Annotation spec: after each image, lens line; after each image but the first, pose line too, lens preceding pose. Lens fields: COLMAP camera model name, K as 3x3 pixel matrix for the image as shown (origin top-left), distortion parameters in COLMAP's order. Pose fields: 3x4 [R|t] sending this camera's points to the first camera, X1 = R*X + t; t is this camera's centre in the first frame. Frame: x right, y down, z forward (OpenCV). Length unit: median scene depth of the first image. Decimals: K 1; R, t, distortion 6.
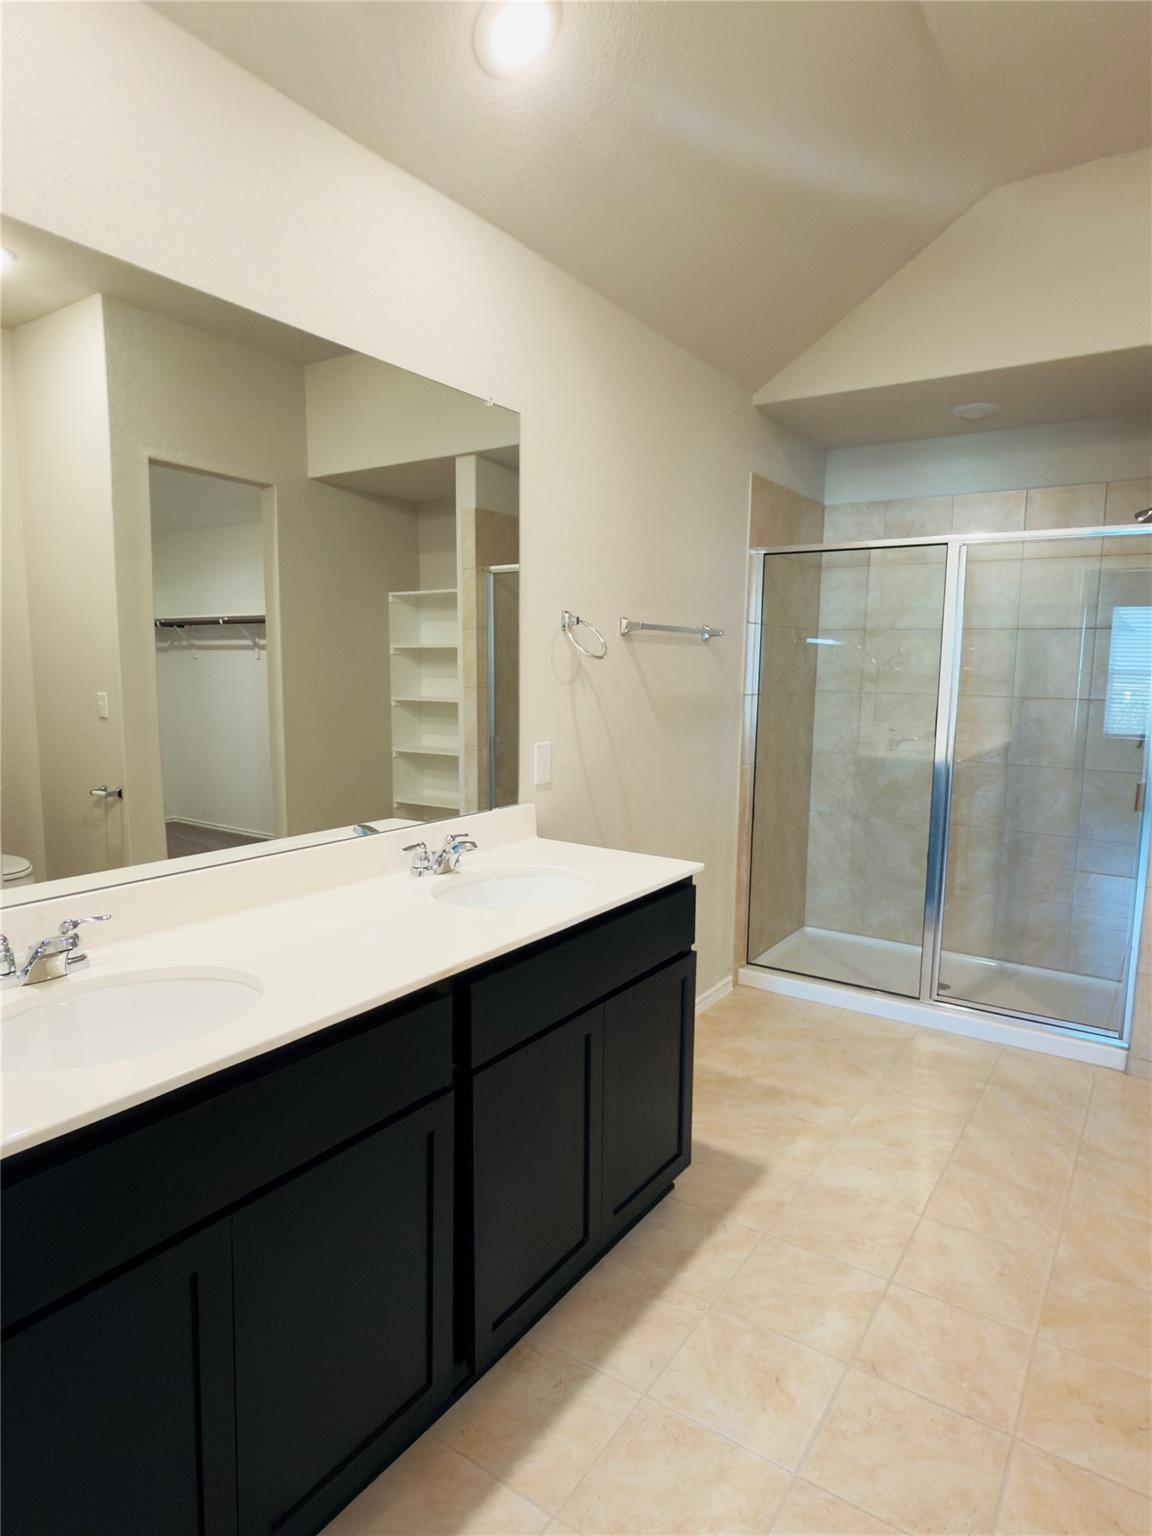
lens RADIAL K [[891.1, 0, 587.9], [0, 891.1, 773.4], [0, 0, 1]] dist [-0.003376, 0.001100]
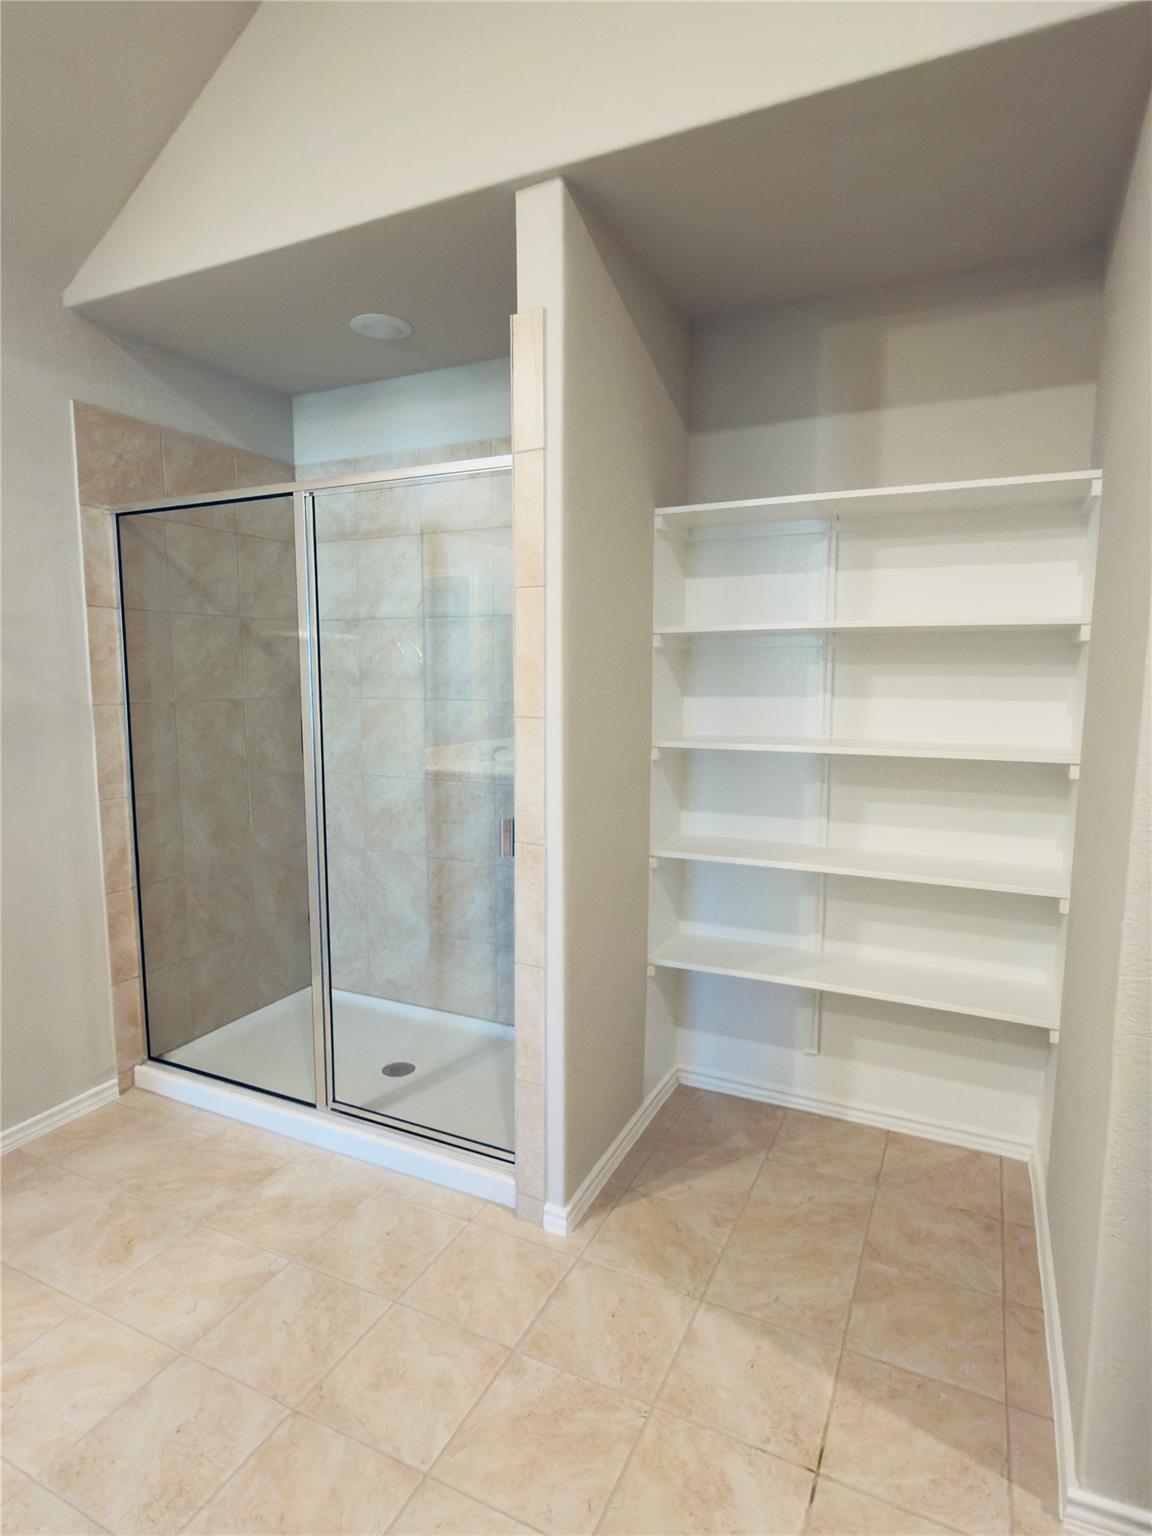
lens RADIAL K [[837.5, 0, 572.6], [0, 837.5, 770.6], [0, 0, 1]] dist [-0.003151, -0.000993]
pose [[0.989079, -0.028755, 0.144557, 0.430437], [0.028871, 0.999582, 0.001297, -0.021311], [-0.144534, 0.002891, 0.989496, 0.236738]]
